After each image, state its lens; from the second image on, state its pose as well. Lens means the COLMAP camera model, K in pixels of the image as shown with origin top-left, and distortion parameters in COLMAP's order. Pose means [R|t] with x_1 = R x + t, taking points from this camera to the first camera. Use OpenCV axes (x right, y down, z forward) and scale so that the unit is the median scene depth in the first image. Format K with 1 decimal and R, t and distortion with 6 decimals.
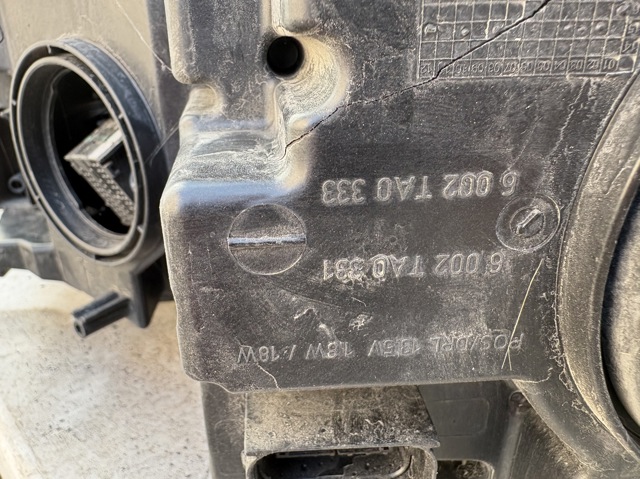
lens RADIAL K [[557.1, 0, 320.0], [0, 557.1, 239.5], [0, 0, 1]] dist [0.012413, 0.007657]
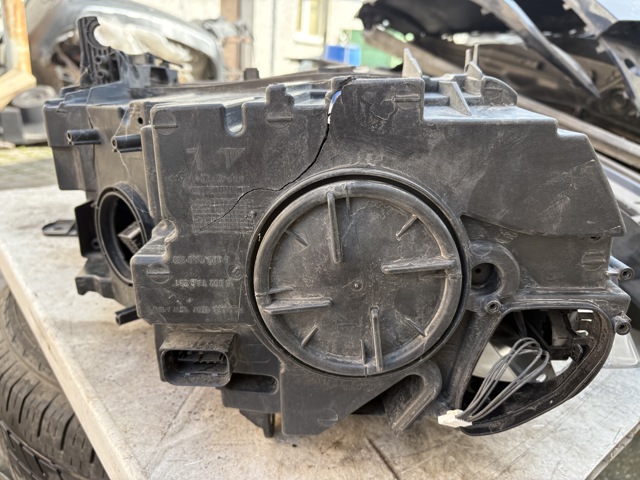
lens RADIAL K [[469.3, 0, 320.0], [0, 469.3, 240.0], [0, 0, 1]] dist [-0.027697, -0.002498]
pose [[0.997779, 0.038006, -0.054707, 0.474295], [-0.043784, 0.993118, -0.108626, 0.031115], [0.050202, 0.110780, 0.992576, -0.831665]]
